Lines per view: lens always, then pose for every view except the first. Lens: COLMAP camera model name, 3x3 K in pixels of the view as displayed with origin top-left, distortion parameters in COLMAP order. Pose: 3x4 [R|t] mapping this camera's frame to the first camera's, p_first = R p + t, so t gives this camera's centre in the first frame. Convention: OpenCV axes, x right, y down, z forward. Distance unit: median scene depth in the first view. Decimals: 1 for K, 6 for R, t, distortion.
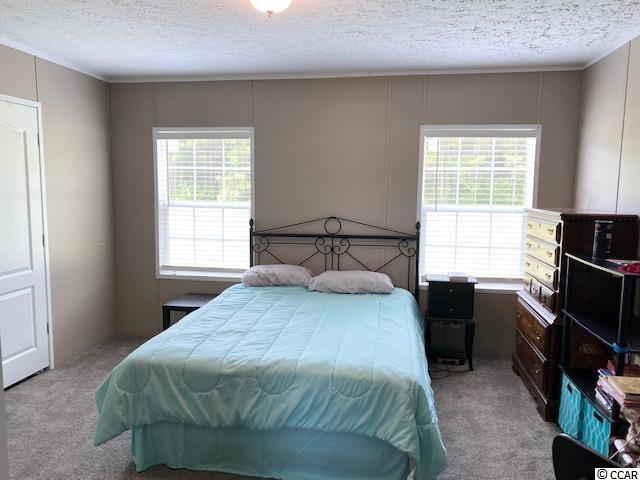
lens RADIAL K [[492.4, 0, 321.4], [0, 492.4, 237.9], [0, 0, 1]] dist [0.034932, -0.043073]
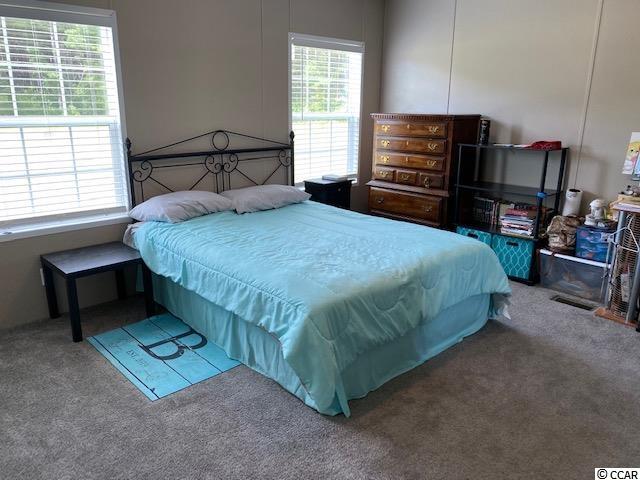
lens RADIAL K [[492.4, 0, 322.9], [0, 492.4, 242.8], [0, 0, 1]] dist [0.034932, -0.043073]
pose [[0.605577, -0.223844, 0.763656, -0.606409], [0.085003, 0.972329, 0.217603, -0.024201], [-0.791234, -0.066862, 0.607847, 0.300060]]
